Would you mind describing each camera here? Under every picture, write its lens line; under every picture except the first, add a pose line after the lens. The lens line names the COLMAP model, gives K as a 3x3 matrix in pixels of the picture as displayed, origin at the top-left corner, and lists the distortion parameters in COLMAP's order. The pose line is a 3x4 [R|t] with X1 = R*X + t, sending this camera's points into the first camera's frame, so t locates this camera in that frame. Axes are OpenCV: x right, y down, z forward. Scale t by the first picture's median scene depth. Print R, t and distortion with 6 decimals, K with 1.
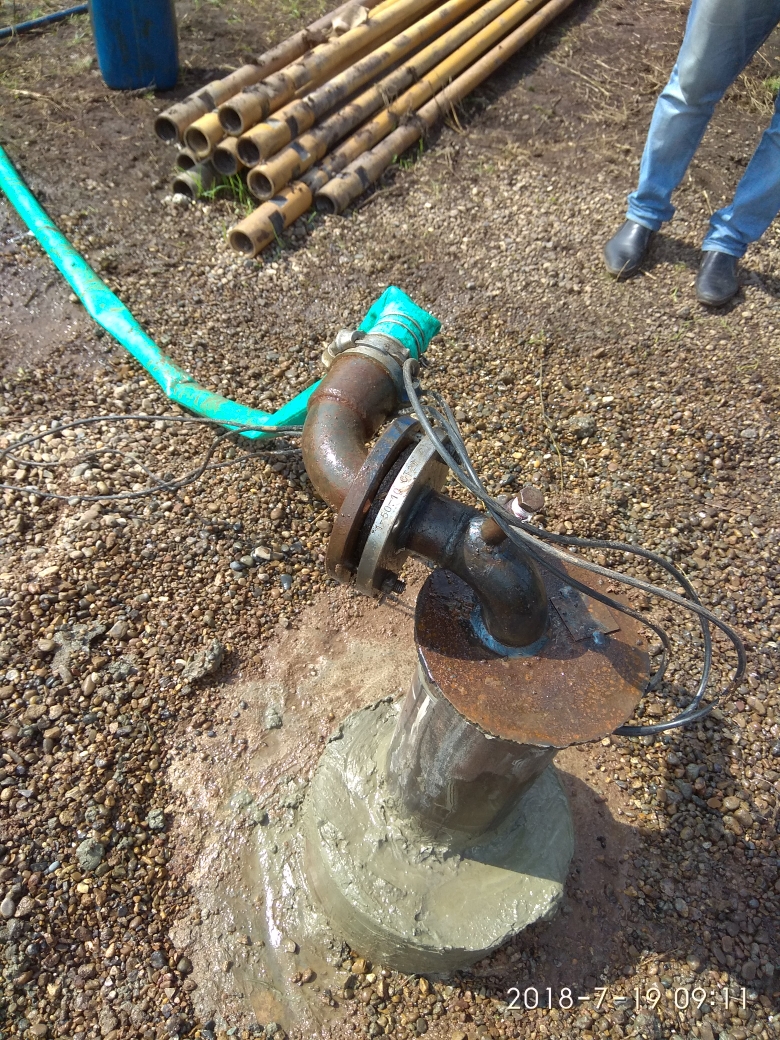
lens RADIAL K [[929.4, 0, 388.6], [0, 929.4, 536.0], [0, 0, 1]] dist [0.144581, -0.279195]
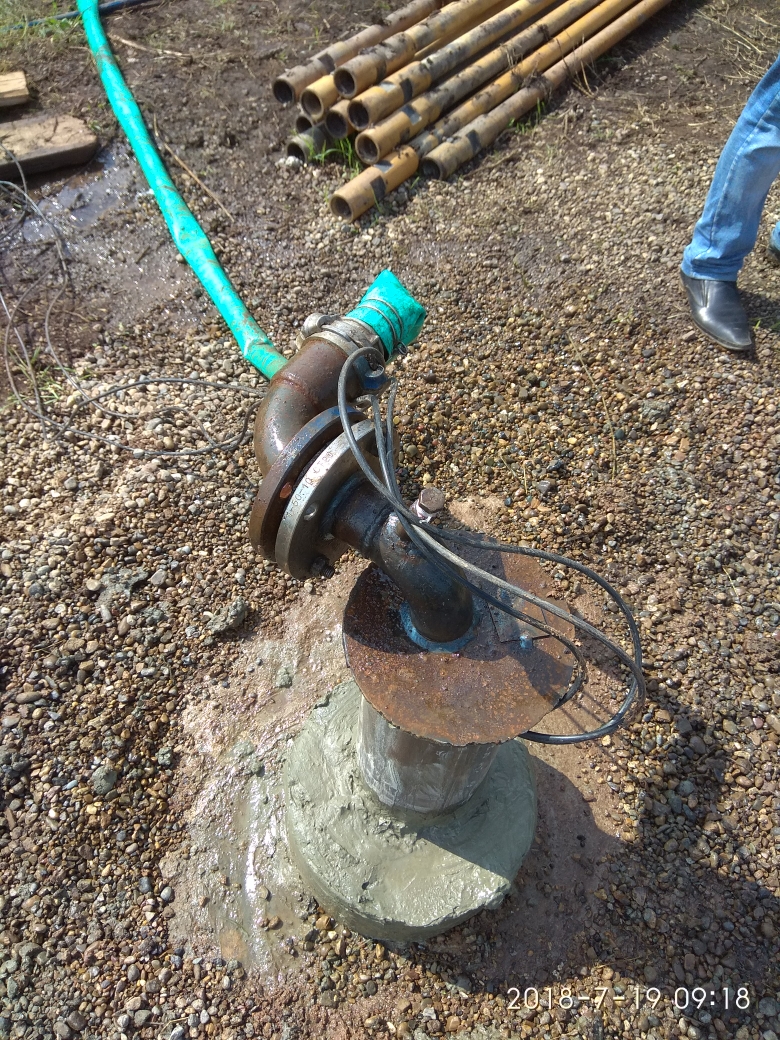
lens RADIAL K [[929.4, 0, 388.6], [0, 929.4, 536.0], [0, 0, 1]] dist [0.144581, -0.279195]
pose [[0.977822, 0.093175, -0.187570, 0.163124], [-0.084119, 0.994898, 0.055690, -0.028867], [0.191802, -0.038677, 0.980671, 0.003467]]
